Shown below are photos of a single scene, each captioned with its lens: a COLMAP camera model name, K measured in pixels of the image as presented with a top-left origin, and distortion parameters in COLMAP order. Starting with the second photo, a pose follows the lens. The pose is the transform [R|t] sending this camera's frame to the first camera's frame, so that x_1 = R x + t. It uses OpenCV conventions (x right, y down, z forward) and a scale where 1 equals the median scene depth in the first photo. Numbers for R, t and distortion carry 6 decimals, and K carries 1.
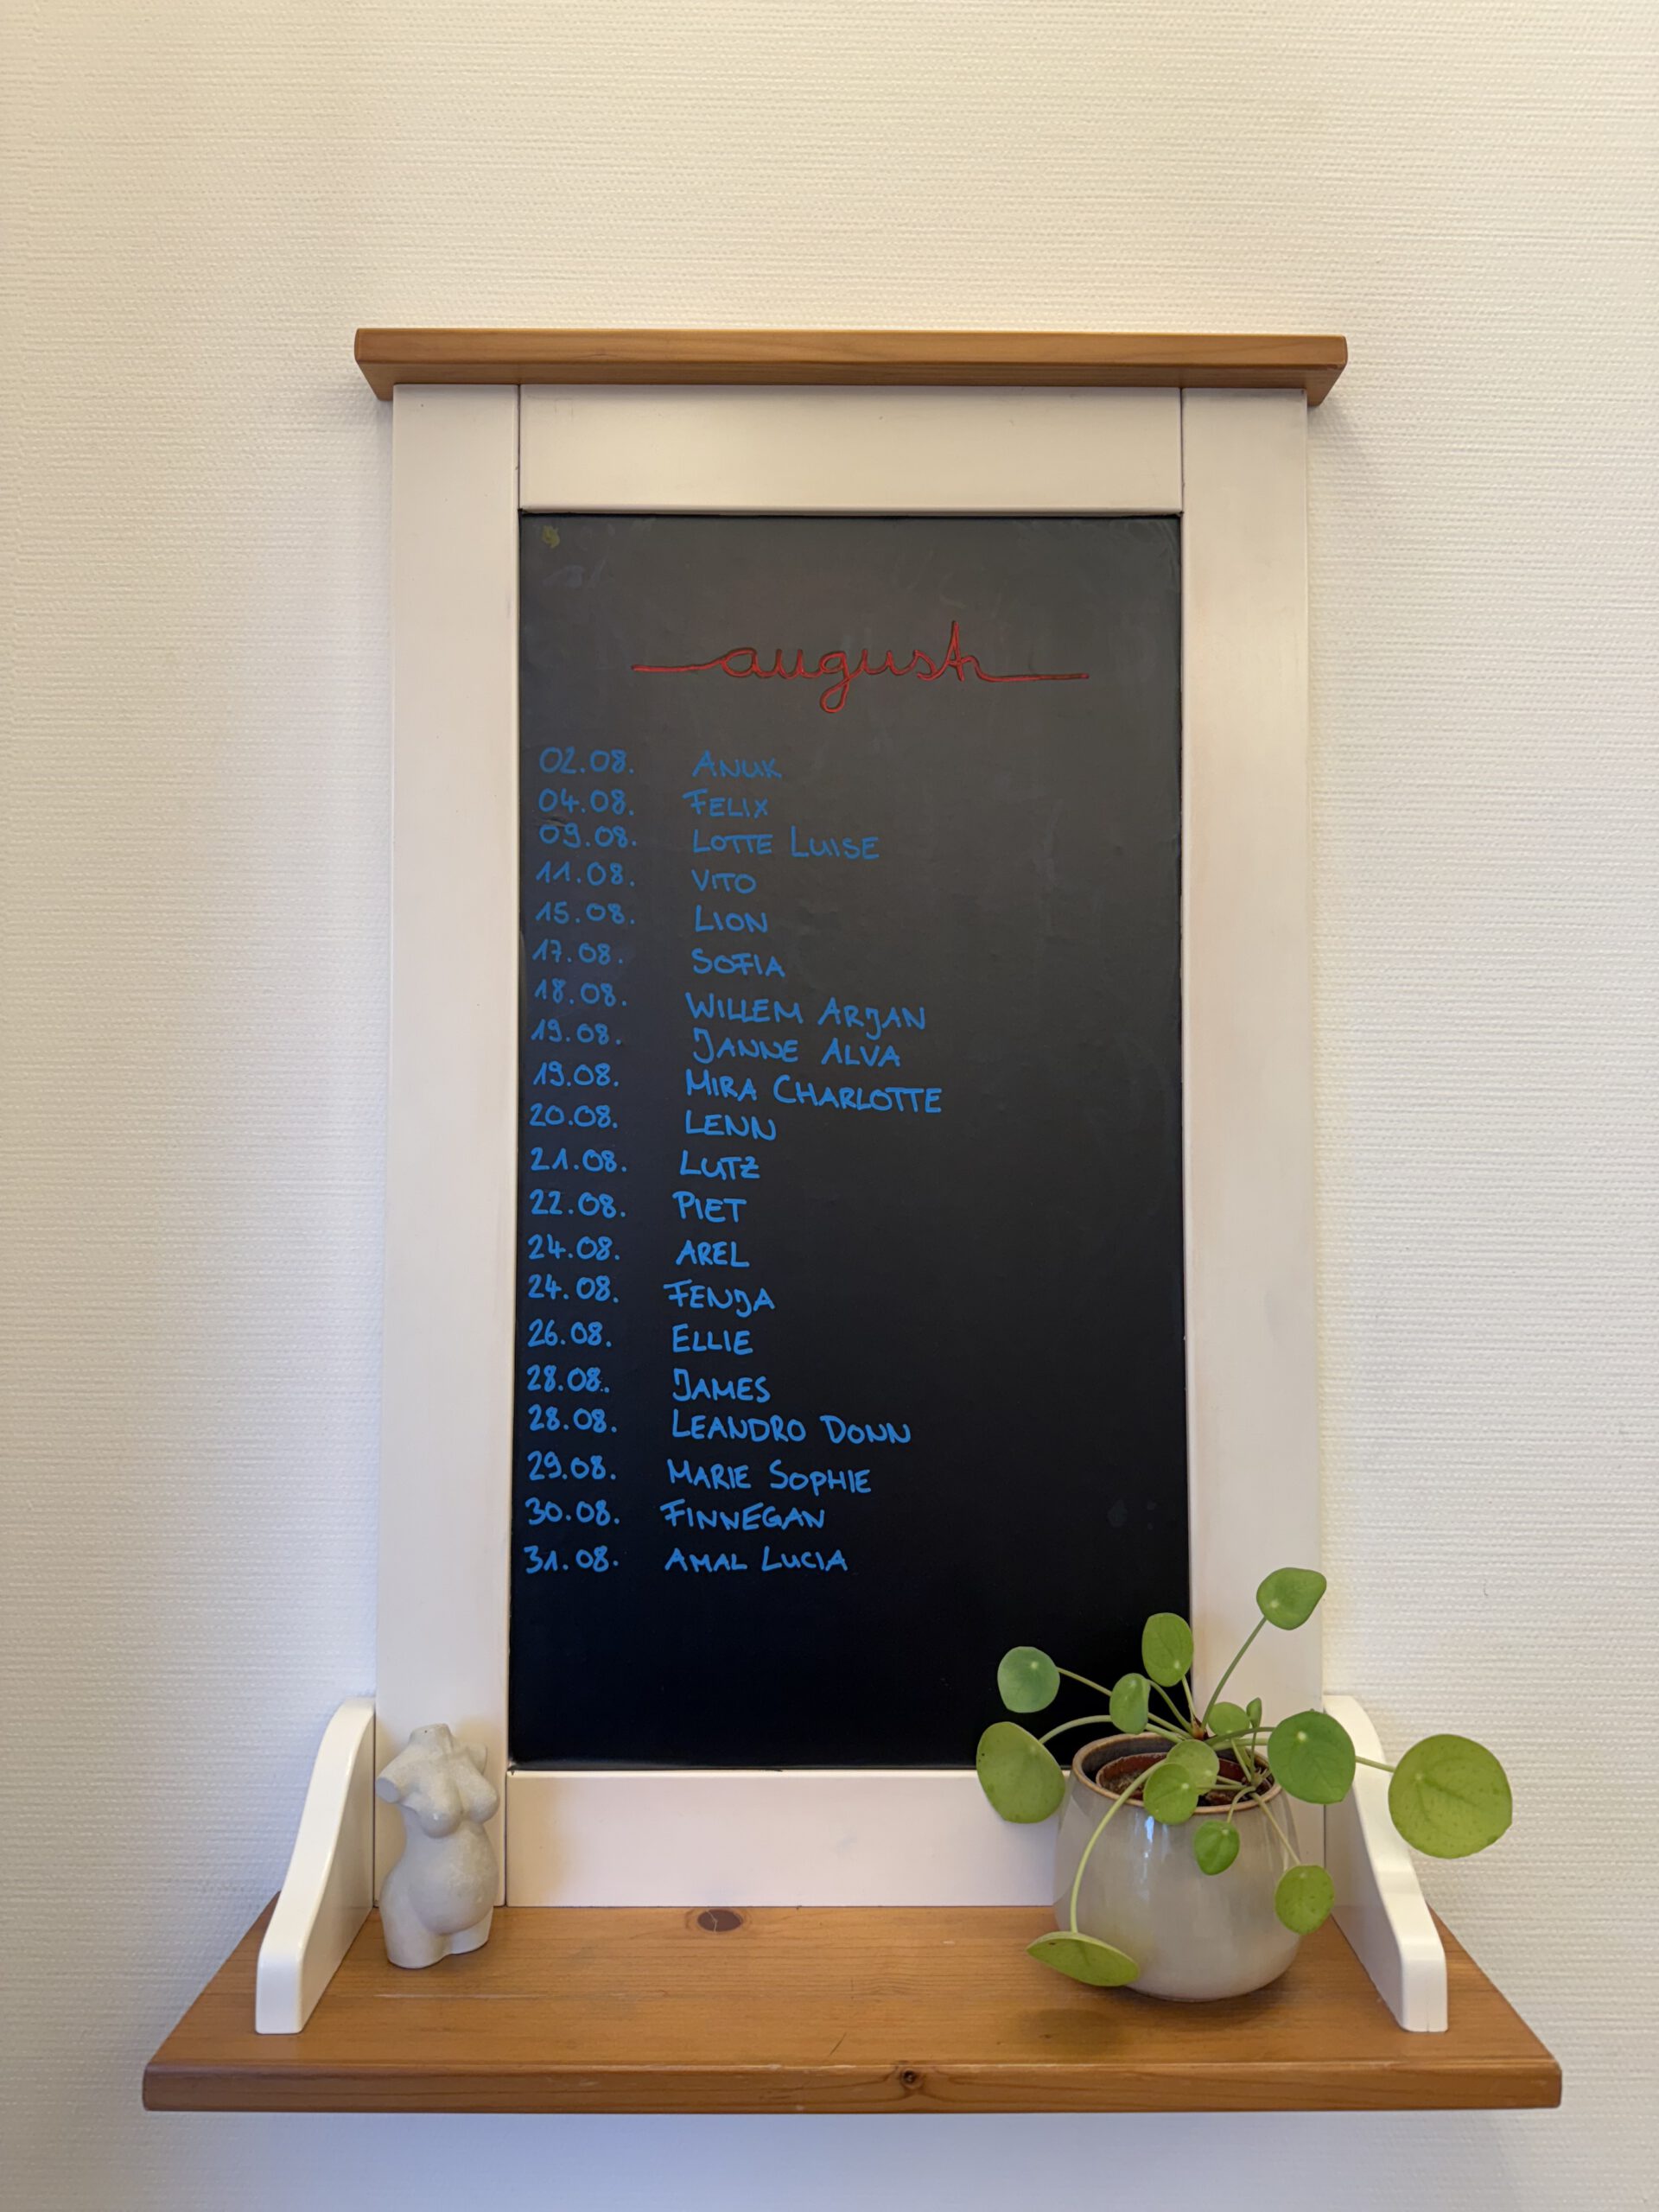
lens RADIAL K [[1591.0, 0, 833.7], [0, 1591.0, 1108.4], [0, 0, 1]] dist [-0.018057, 0.007254]
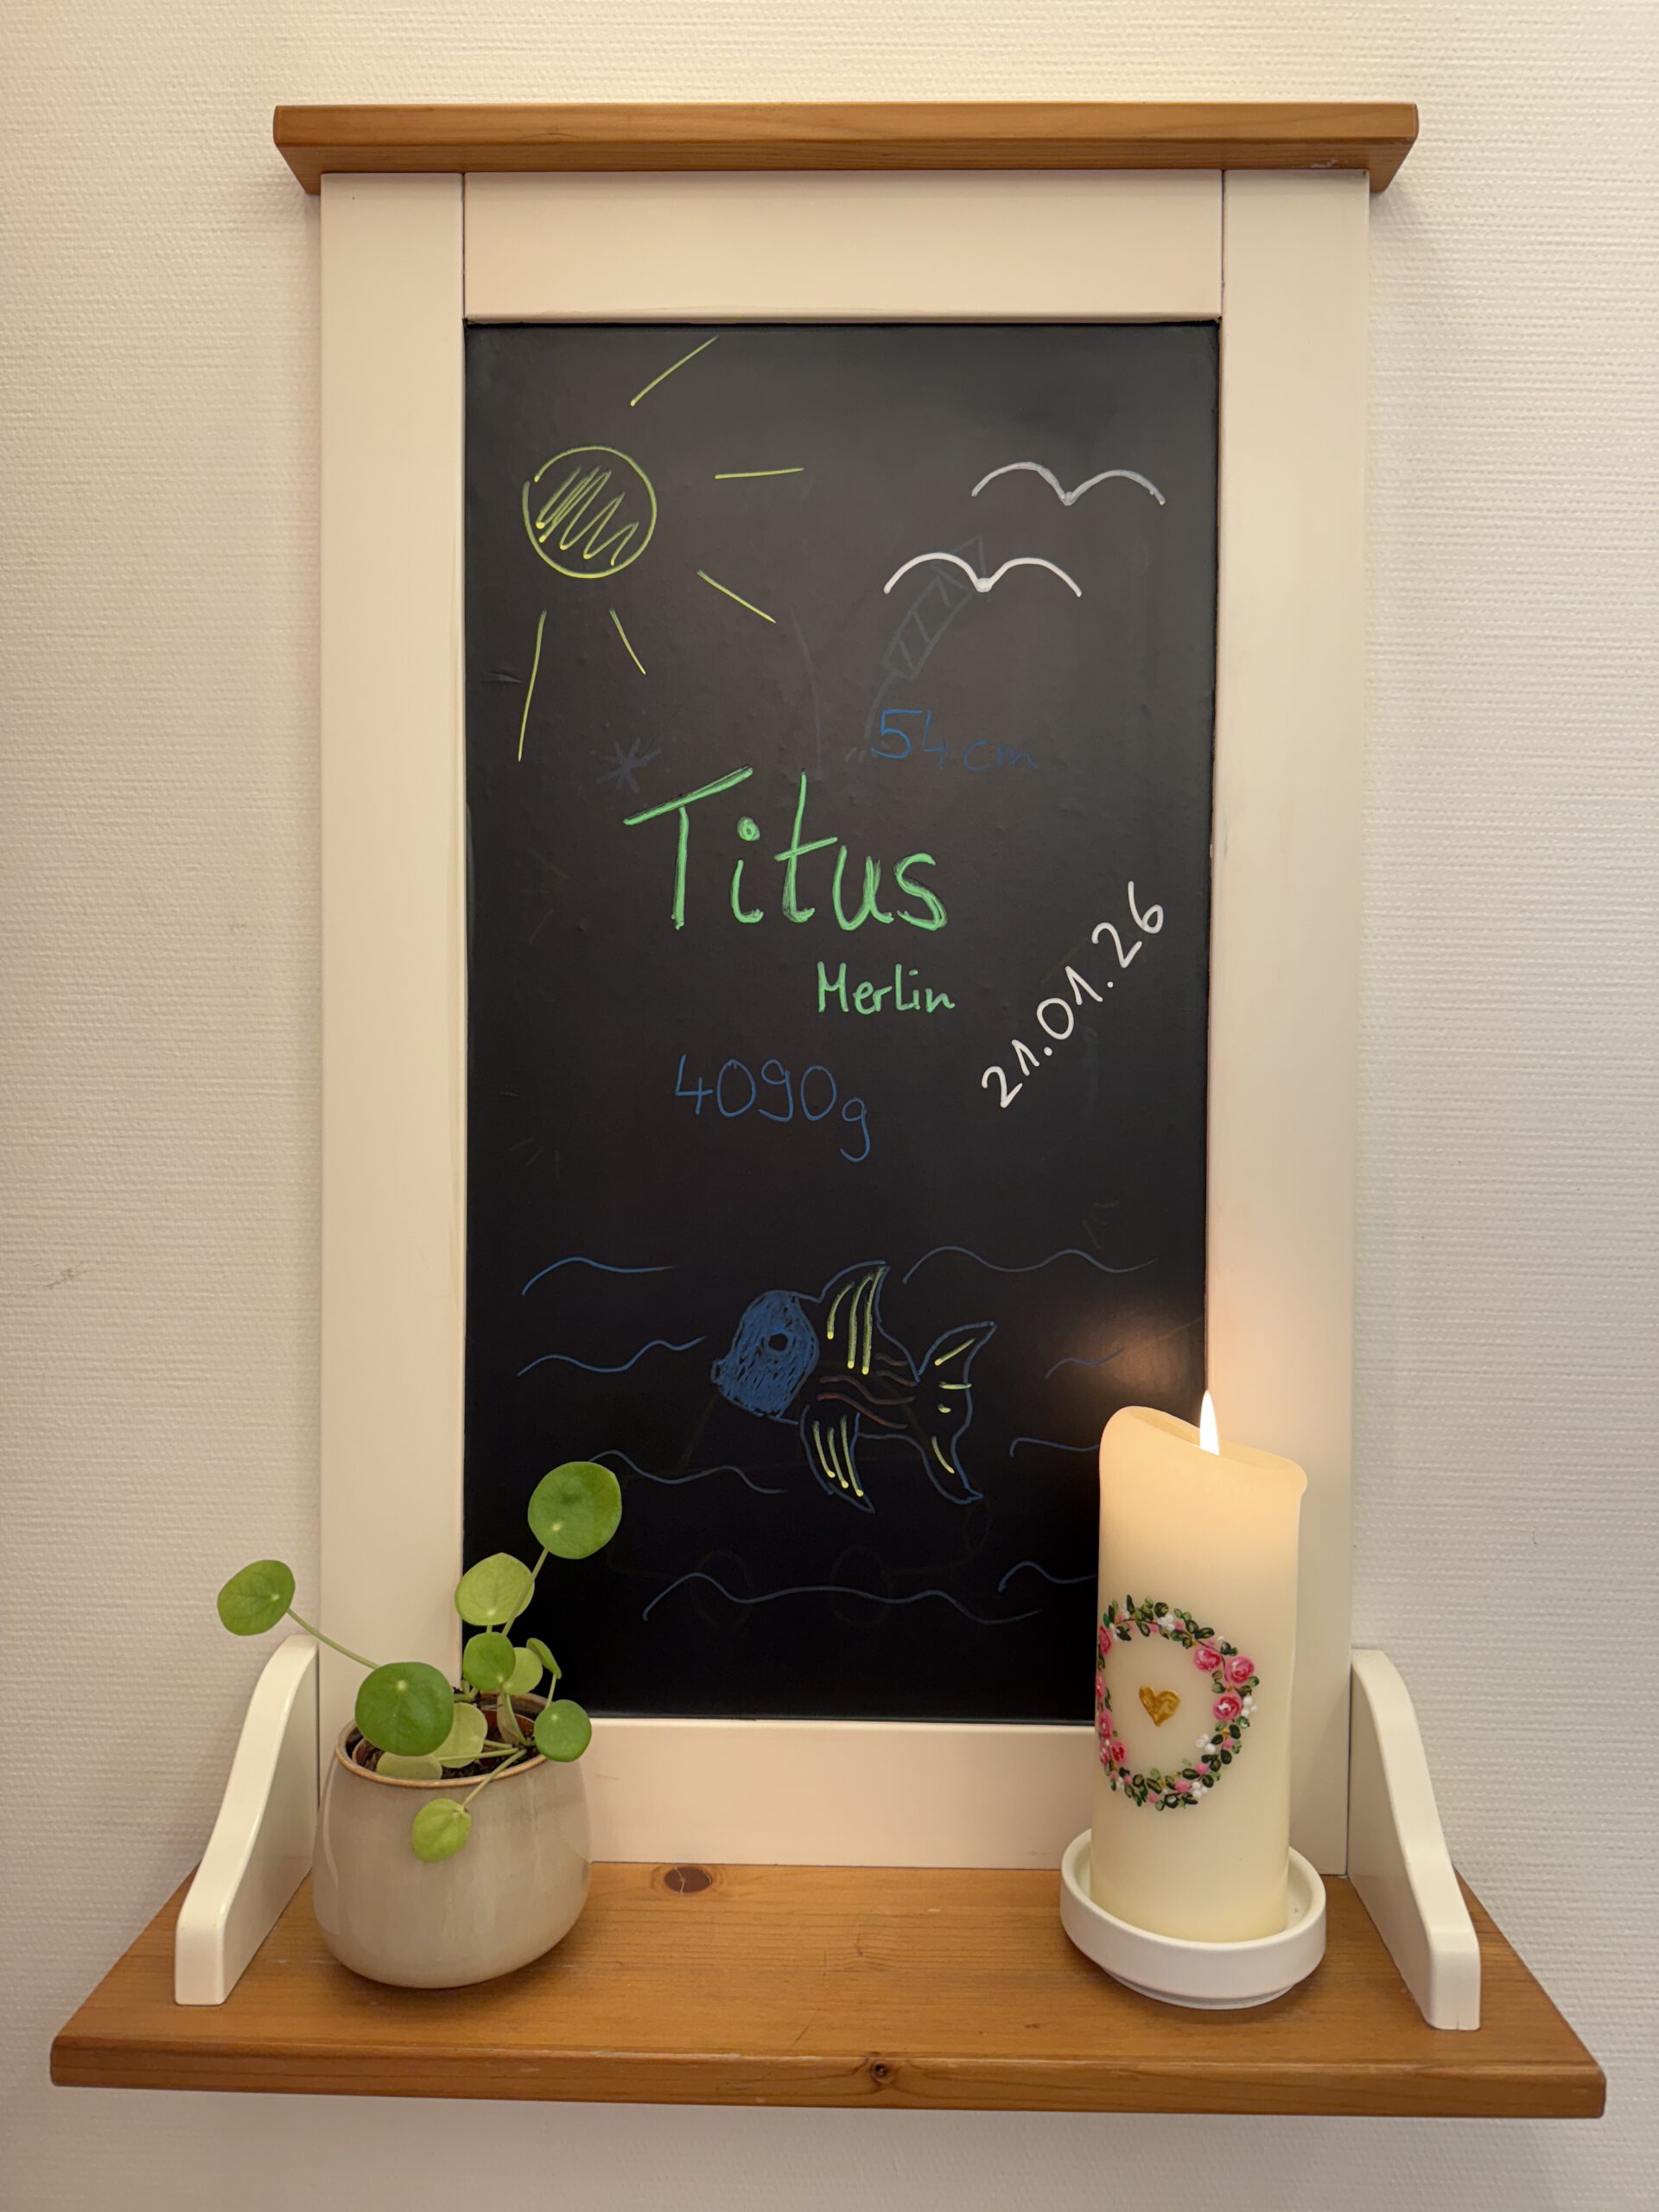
lens RADIAL K [[1591.0, 0, 834.3], [0, 1591.0, 1101.5], [0, 0, 1]] dist [-0.018057, 0.007254]
pose [[0.999620, 0.006393, -0.026827, 0.033636], [-0.004658, 0.997924, 0.064238, -0.001511], [0.027182, -0.064088, 0.997574, 0.101591]]
